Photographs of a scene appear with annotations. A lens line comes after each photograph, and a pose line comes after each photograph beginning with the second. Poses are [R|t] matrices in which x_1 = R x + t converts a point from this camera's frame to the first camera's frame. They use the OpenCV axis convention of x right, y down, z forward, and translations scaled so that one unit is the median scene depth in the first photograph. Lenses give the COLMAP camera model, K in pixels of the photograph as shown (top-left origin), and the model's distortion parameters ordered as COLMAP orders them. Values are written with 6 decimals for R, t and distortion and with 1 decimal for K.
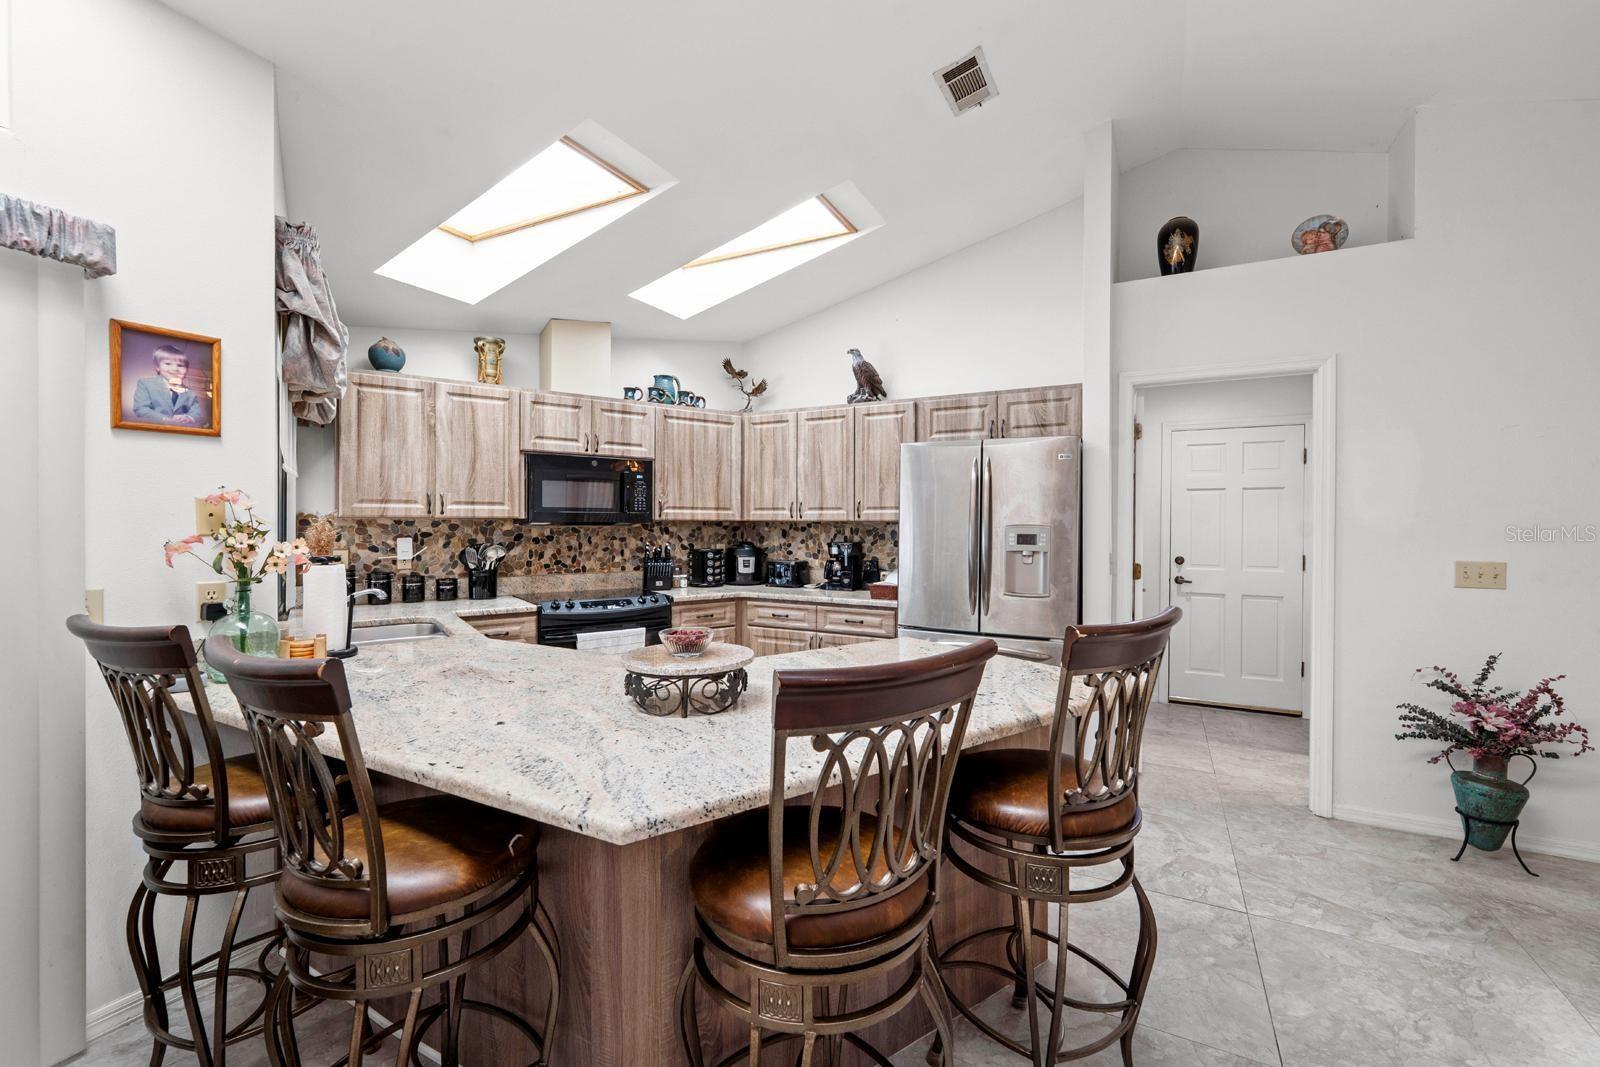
lens RADIAL K [[668.7, 0, 799.5], [0, 668.7, 529.2], [0, 0, 1]] dist [0.000273, 0.000057]
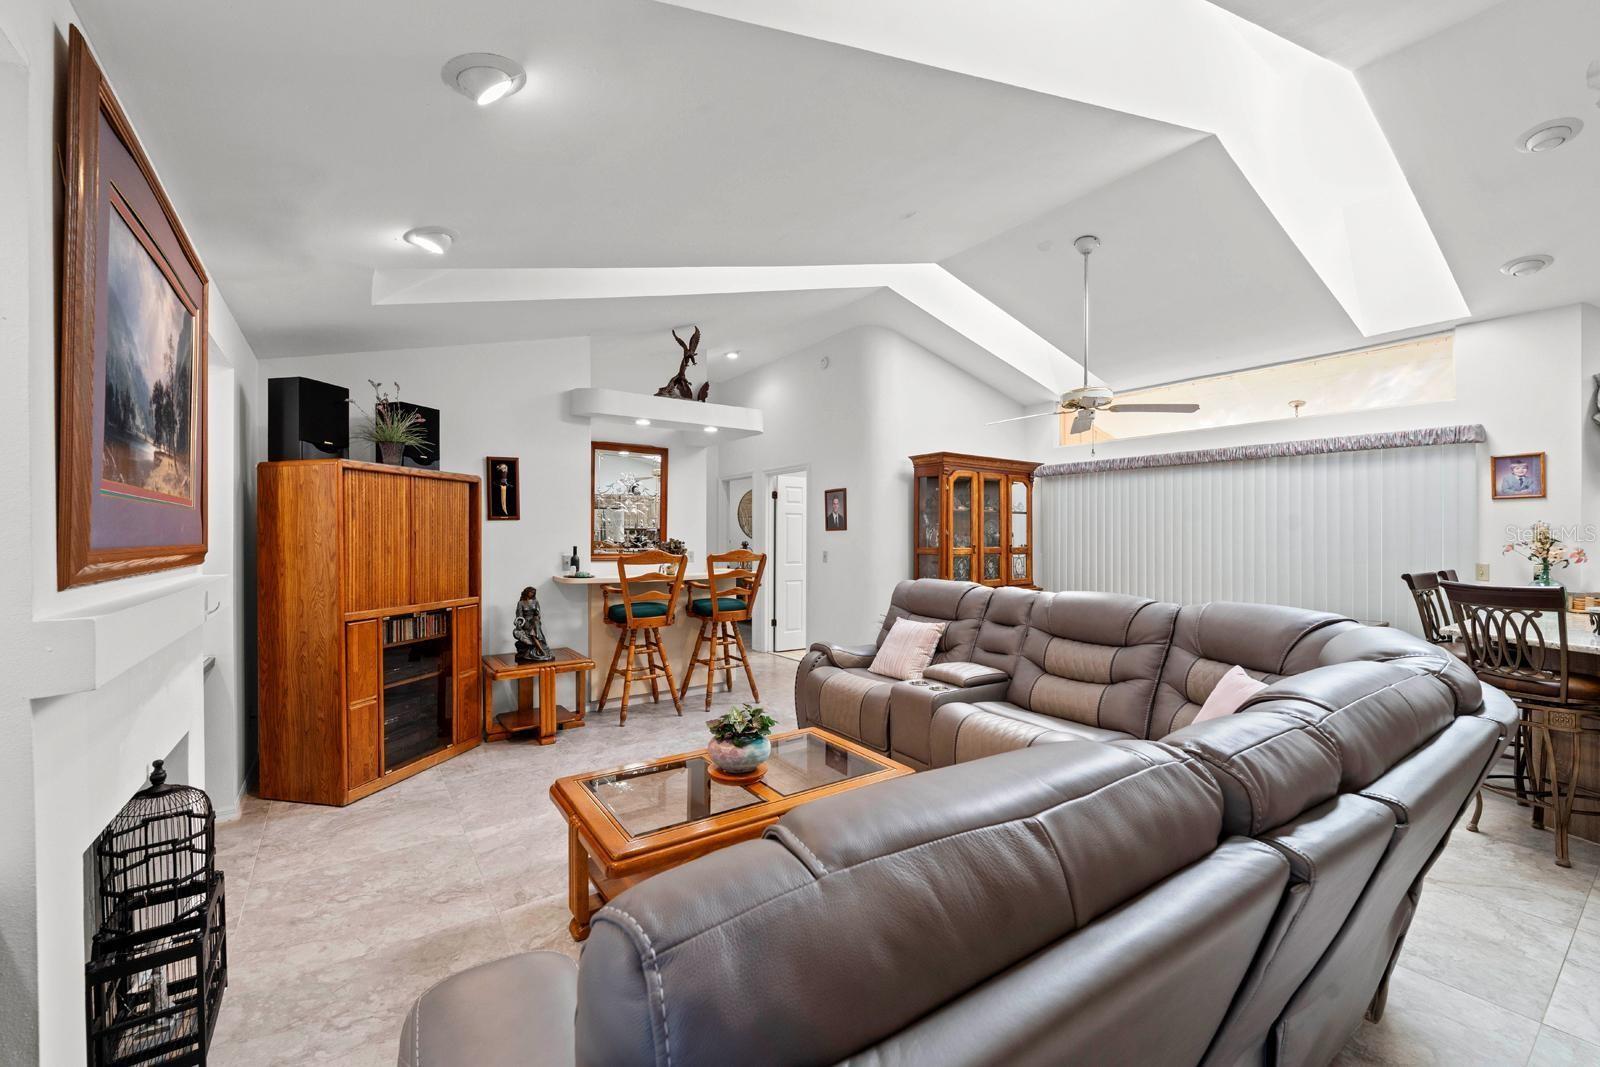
lens RADIAL K [[647.4, 0, 800.0], [0, 647.4, 533.5], [0, 0, 1]] dist [-0.001841, -0.000201]
pose [[-0.450656, -0.007639, -0.892665, 1.035898], [-0.012001, 0.999925, -0.002499, 0.005207], [0.892617, 0.009587, -0.450714, -0.097073]]
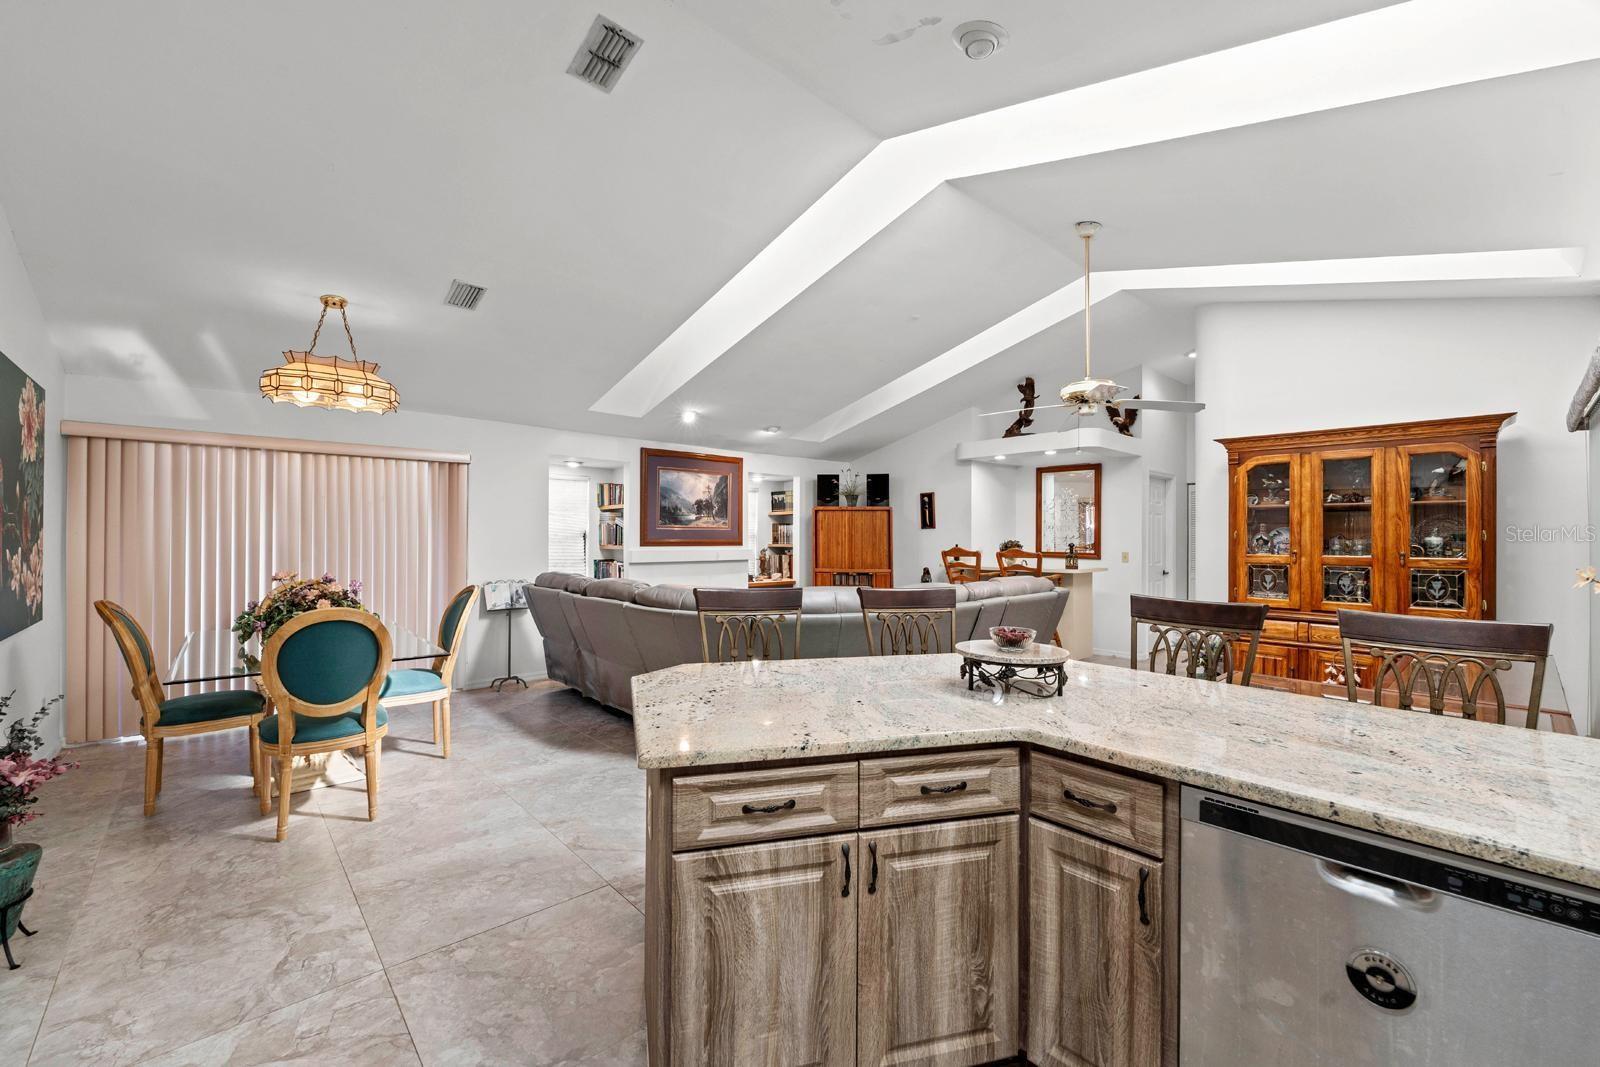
lens RADIAL K [[647.4, 0, 800.0], [0, 647.4, 533.5], [0, 0, 1]] dist [-0.001841, -0.000201]
pose [[-0.943656, -0.006720, 0.330859, -0.081811], [-0.005314, 0.999973, 0.005154, -0.009859], [-0.330884, 0.003106, -0.943666, 0.971760]]
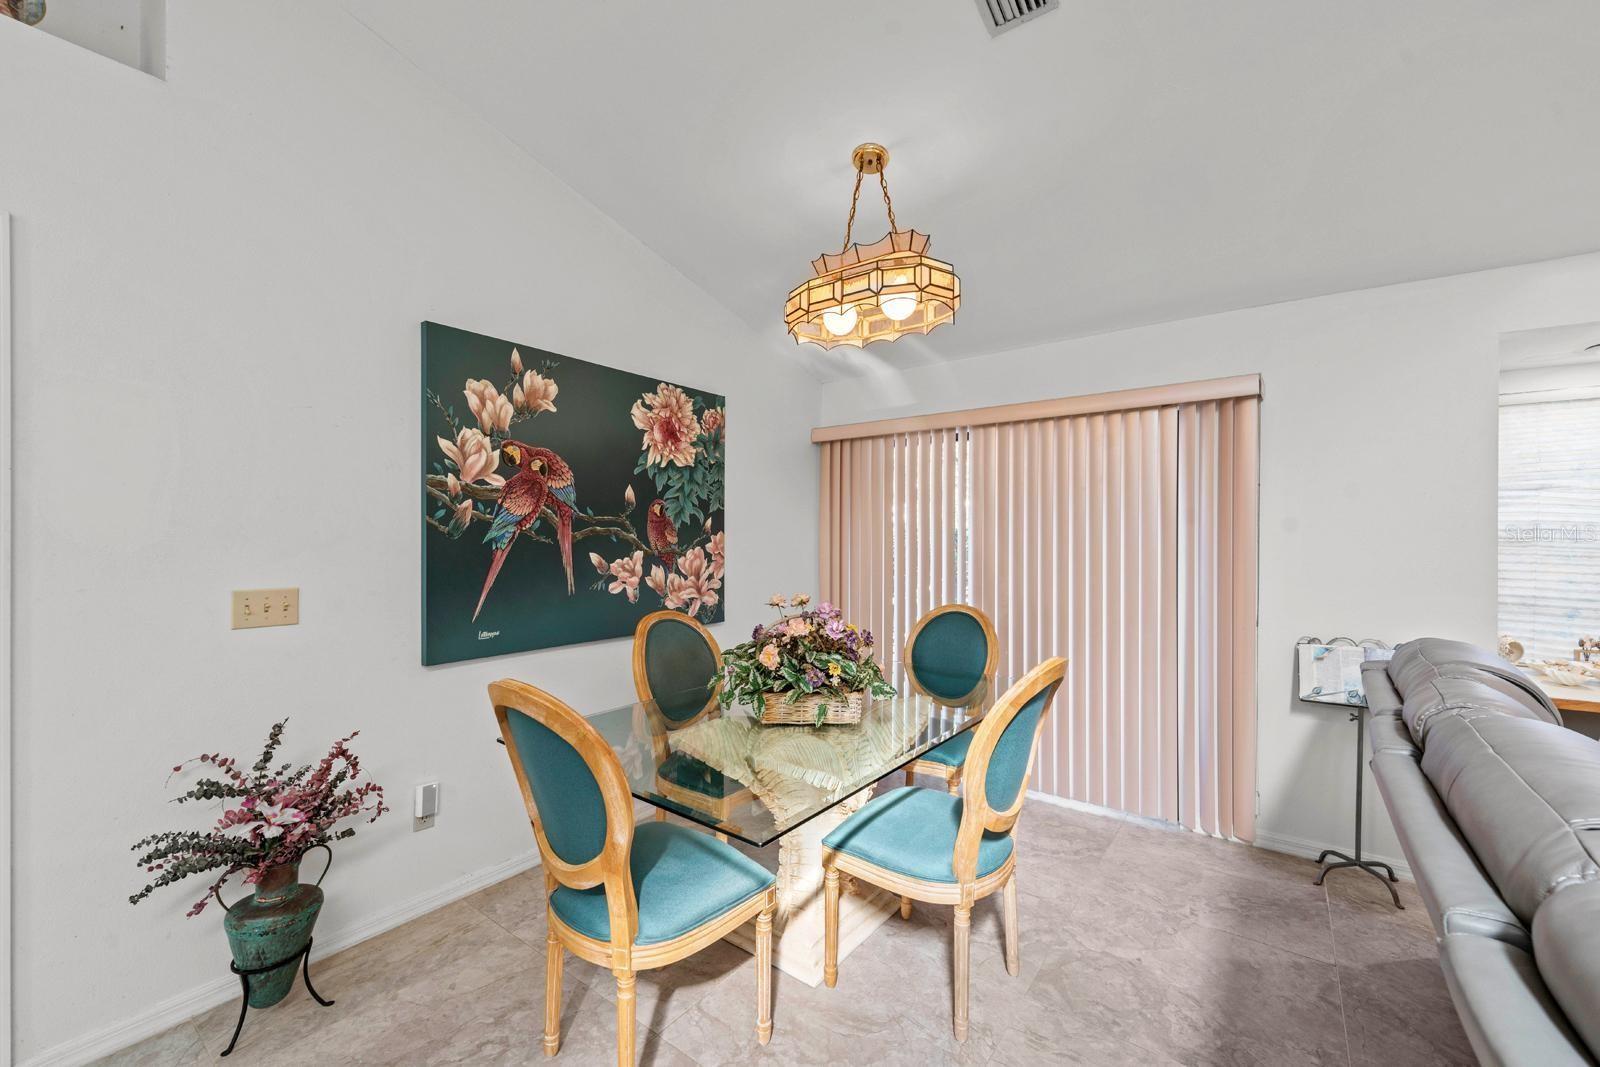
lens RADIAL K [[647.4, 0, 800.0], [0, 647.4, 533.5], [0, 0, 1]] dist [-0.001841, -0.000201]
pose [[0.150190, -0.000195, 0.988657, 0.307217], [0.006900, 0.999976, -0.000851, -0.004742], [-0.988633, 0.006950, 0.150188, 0.243122]]
